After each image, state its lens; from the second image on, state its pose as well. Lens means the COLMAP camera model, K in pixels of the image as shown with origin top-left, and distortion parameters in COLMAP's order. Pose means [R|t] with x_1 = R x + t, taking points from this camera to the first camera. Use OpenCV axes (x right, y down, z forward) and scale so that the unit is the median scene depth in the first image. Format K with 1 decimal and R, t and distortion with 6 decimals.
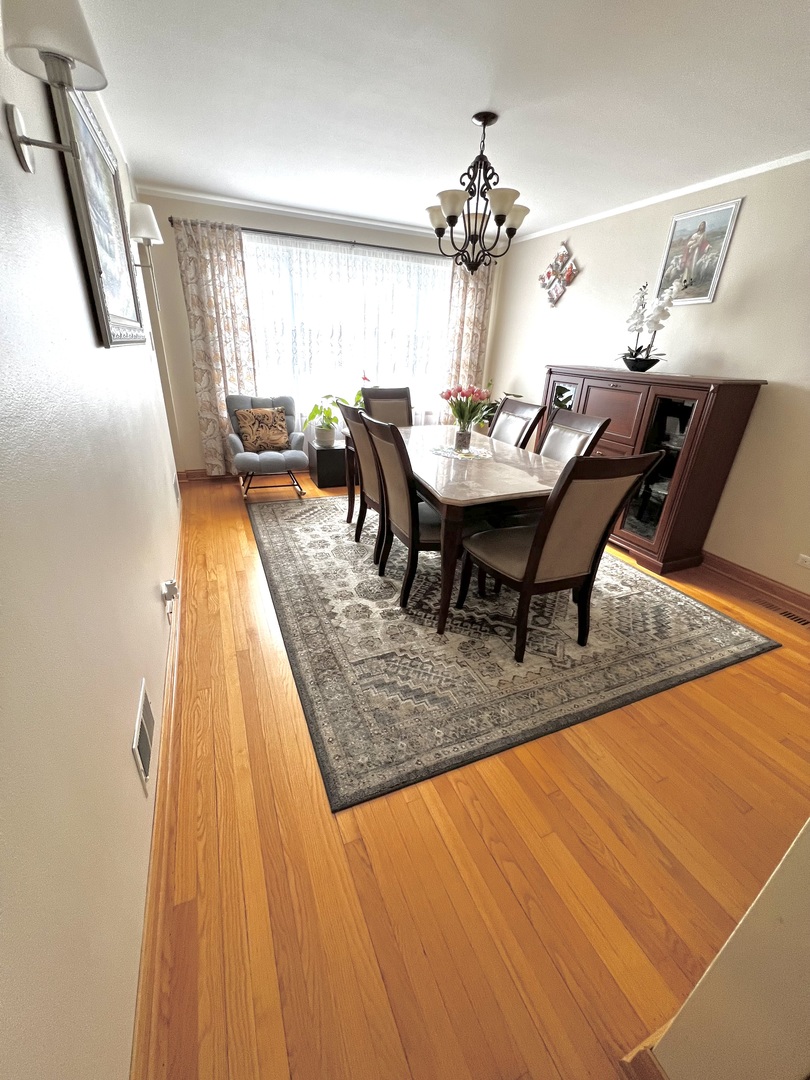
lens RADIAL K [[432.1, 0, 403.3], [0, 432.1, 541.9], [0, 0, 1]] dist [-0.001250, 0.000078]
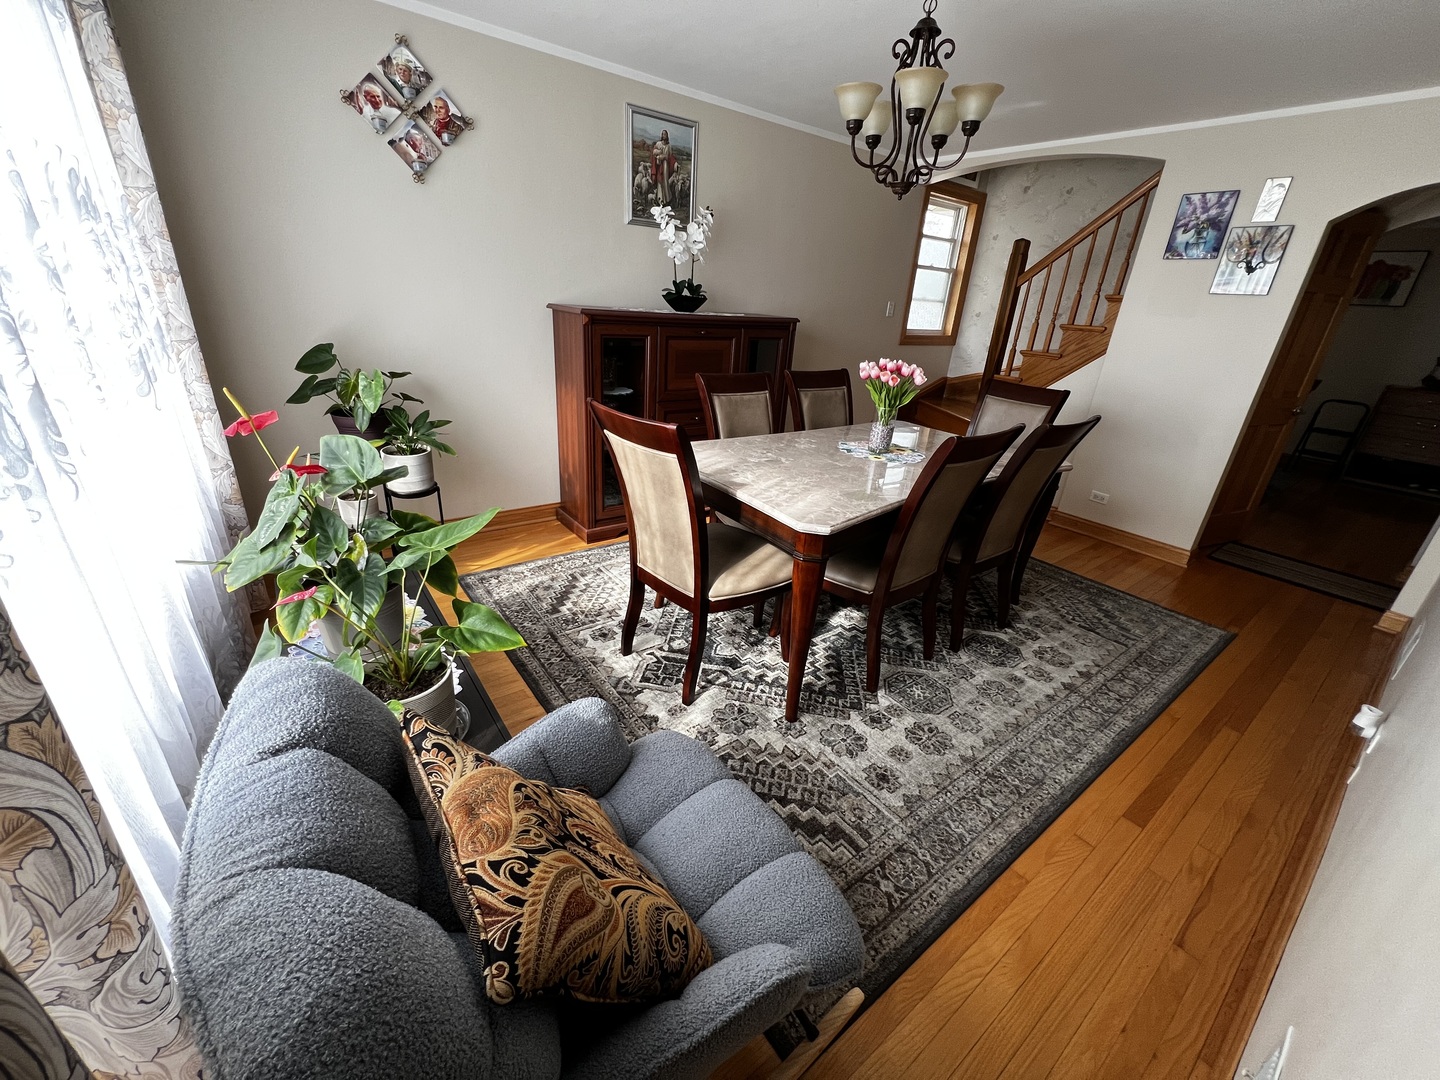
lens RADIAL K [[576.1, 0, 722.0], [0, 576.1, 541.8], [0, 0, 1]] dist [-0.001250, 0.000078]
pose [[-0.237902, -0.434806, 0.868531, -0.623594], [0.331475, 0.804175, 0.493383, -0.578381], [-0.912977, 0.405274, -0.047188, 1.205011]]
